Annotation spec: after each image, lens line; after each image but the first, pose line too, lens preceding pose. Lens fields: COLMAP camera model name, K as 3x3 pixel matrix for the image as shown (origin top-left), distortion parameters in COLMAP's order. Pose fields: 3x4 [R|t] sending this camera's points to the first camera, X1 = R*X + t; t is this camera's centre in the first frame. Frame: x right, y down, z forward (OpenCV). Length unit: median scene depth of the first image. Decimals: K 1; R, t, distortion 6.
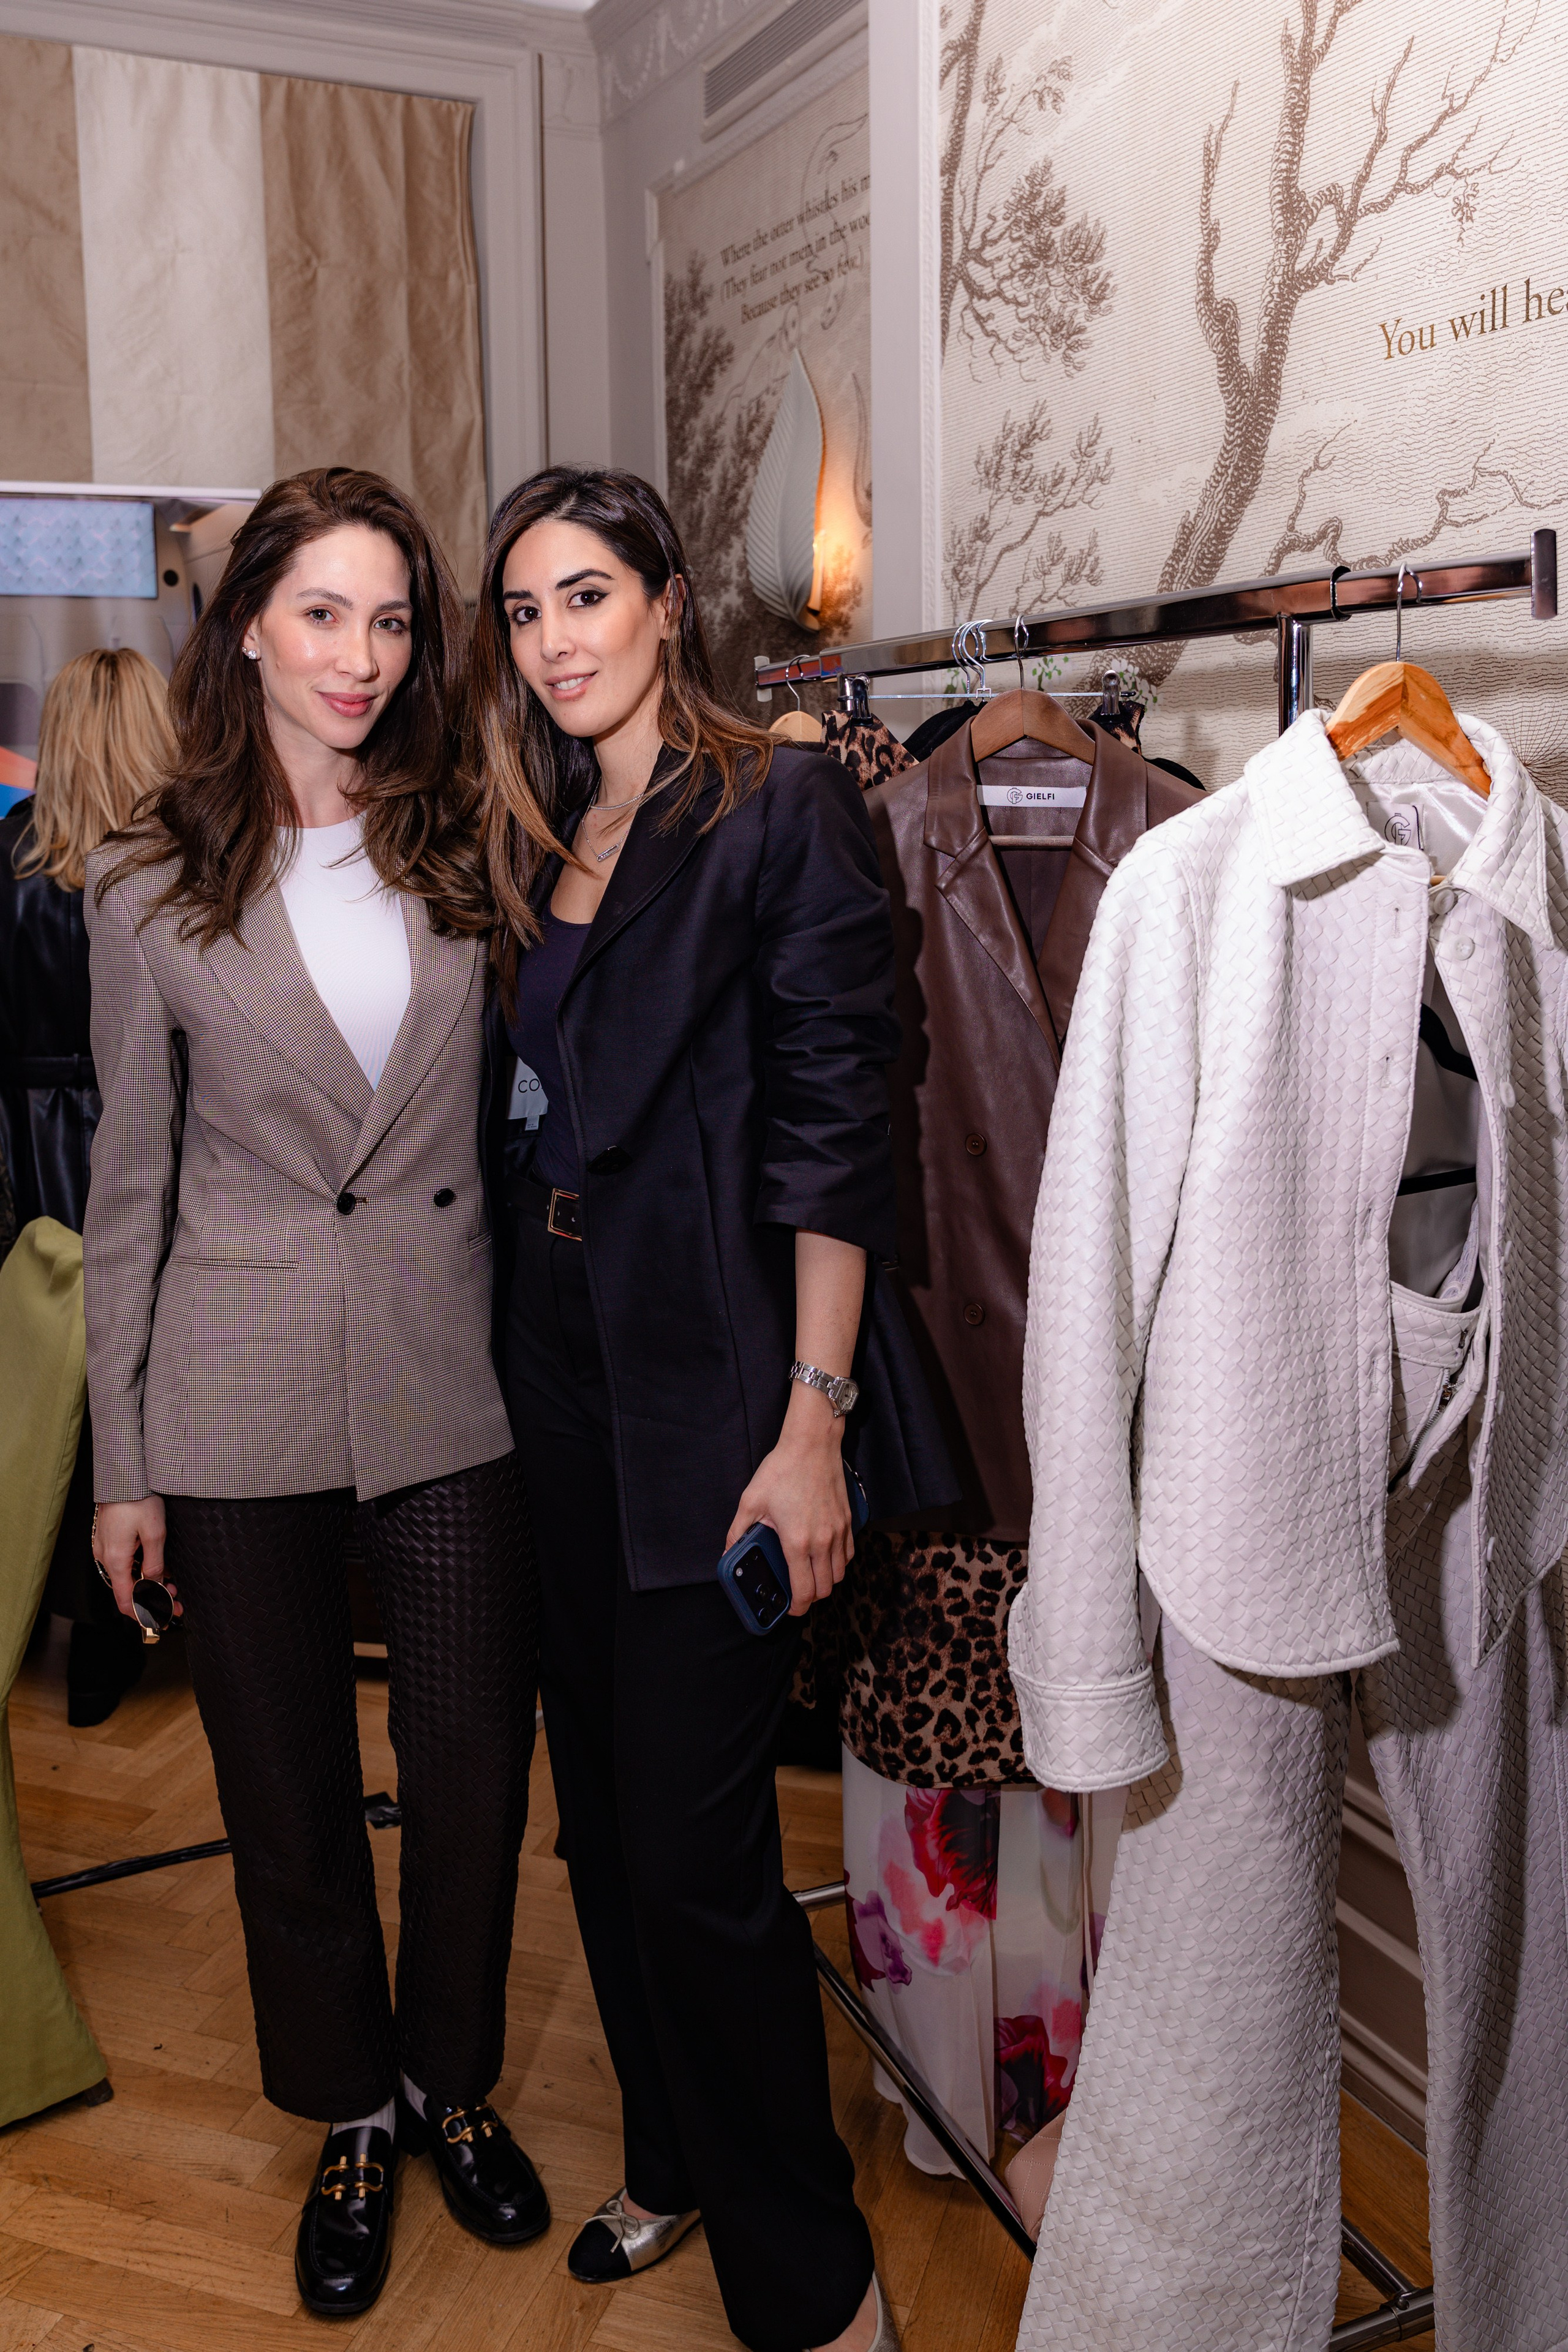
lens RADIAL K [[1900.8, 0, 784.0], [0, 1900.8, 1176.0], [0, 0, 1]] dist [0.002664, 0.003596]
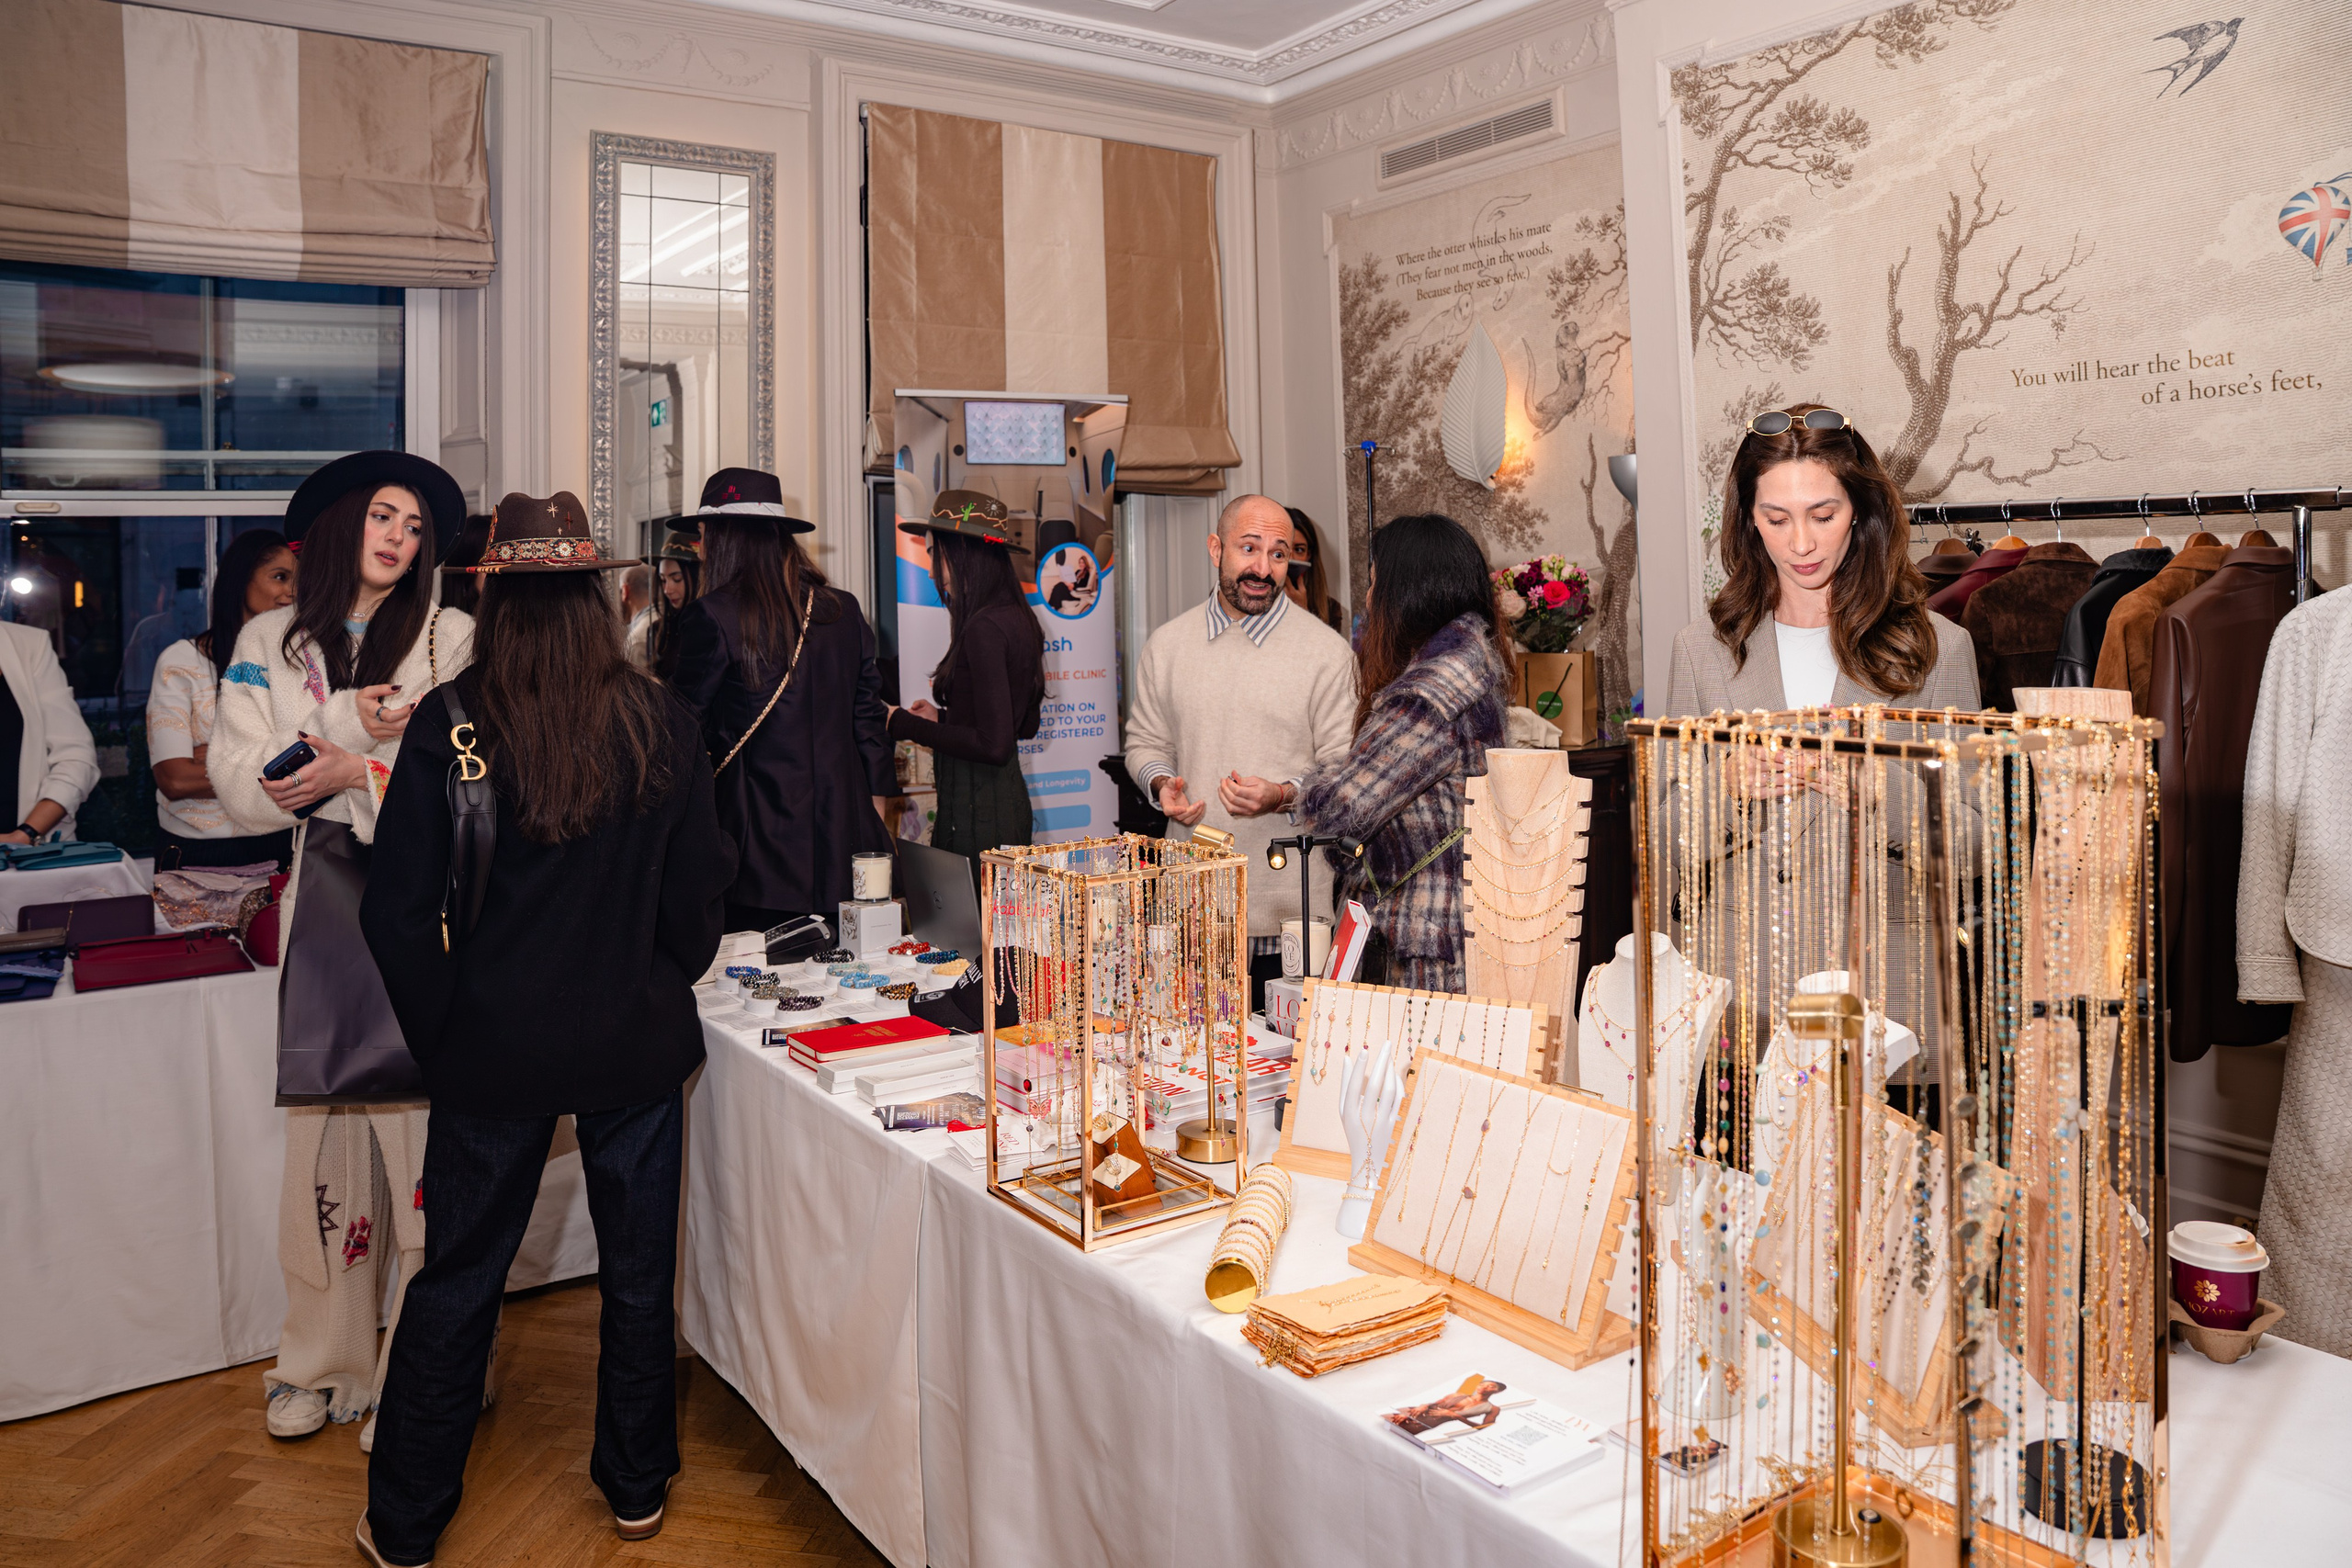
lens RADIAL K [[1676.7, 0, 1176.0], [0, 1676.7, 784.0], [0, 0, 1]] dist [-0.180189, 0.146927]
pose [[0.983845, -0.029673, 0.176548, -0.701713], [0.044884, 0.995555, -0.082799, 0.088024], [-0.173306, 0.089385, 0.980803, -0.412763]]
